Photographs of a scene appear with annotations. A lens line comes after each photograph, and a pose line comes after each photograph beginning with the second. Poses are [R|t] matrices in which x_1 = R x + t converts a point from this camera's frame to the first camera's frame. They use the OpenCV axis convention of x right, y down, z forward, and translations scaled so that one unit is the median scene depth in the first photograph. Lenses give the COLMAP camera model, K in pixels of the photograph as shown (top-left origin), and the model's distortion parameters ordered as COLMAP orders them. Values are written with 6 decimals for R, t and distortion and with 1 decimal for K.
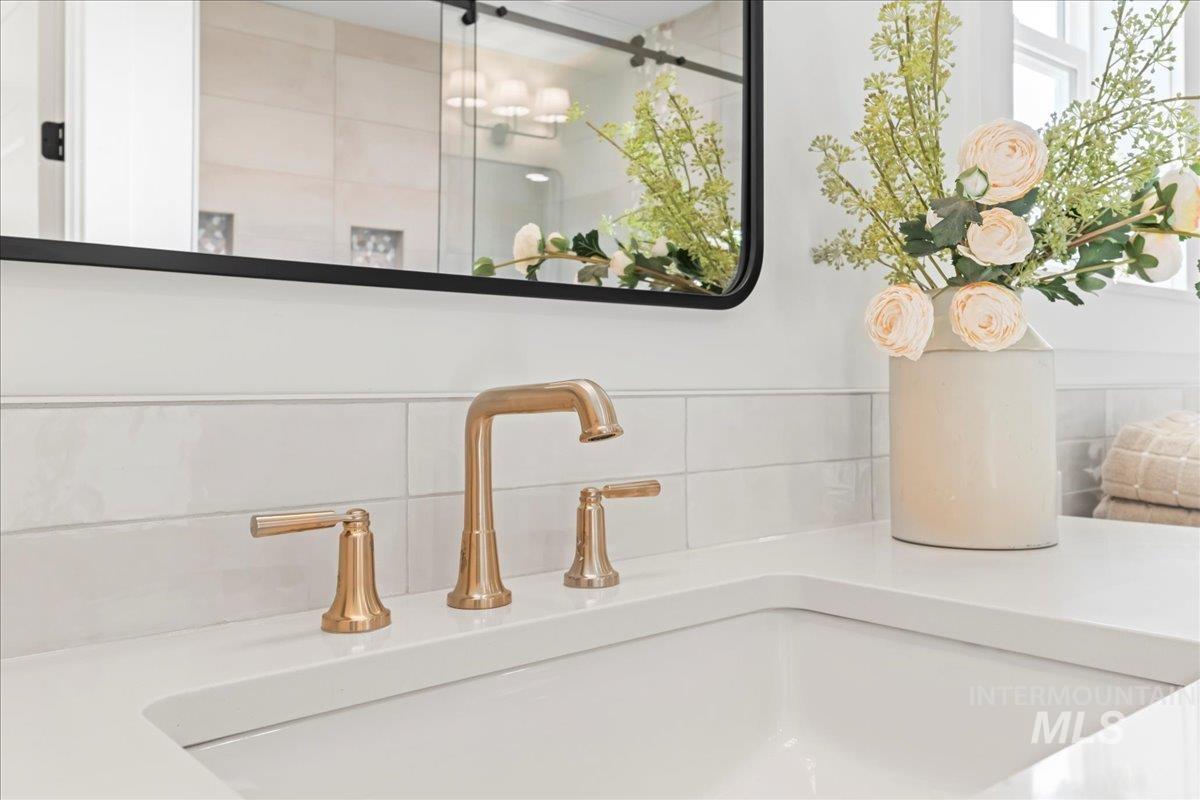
lens RADIAL K [[993.1, 0, 628.7], [0, 993.1, 368.4], [0, 0, 1]] dist [0.011152, -0.001102]
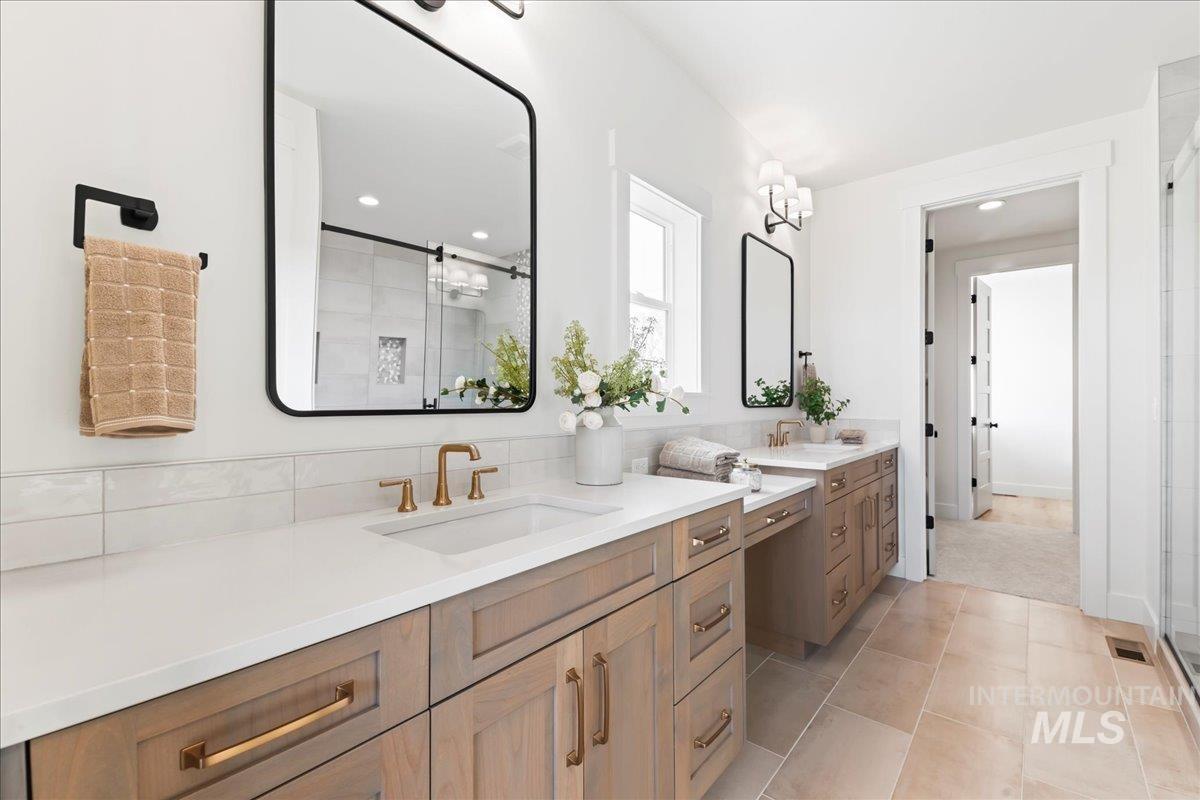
lens RADIAL K [[512.3, 0, 603.0], [0, 512.3, 398.1], [0, 0, 1]] dist [0.019300, -0.000400]
pose [[0.988629, 0.006956, 0.150214, 0.108863], [-0.009031, 0.999873, 0.013133, -0.134140], [-0.150104, -0.014340, 0.988566, -0.699495]]
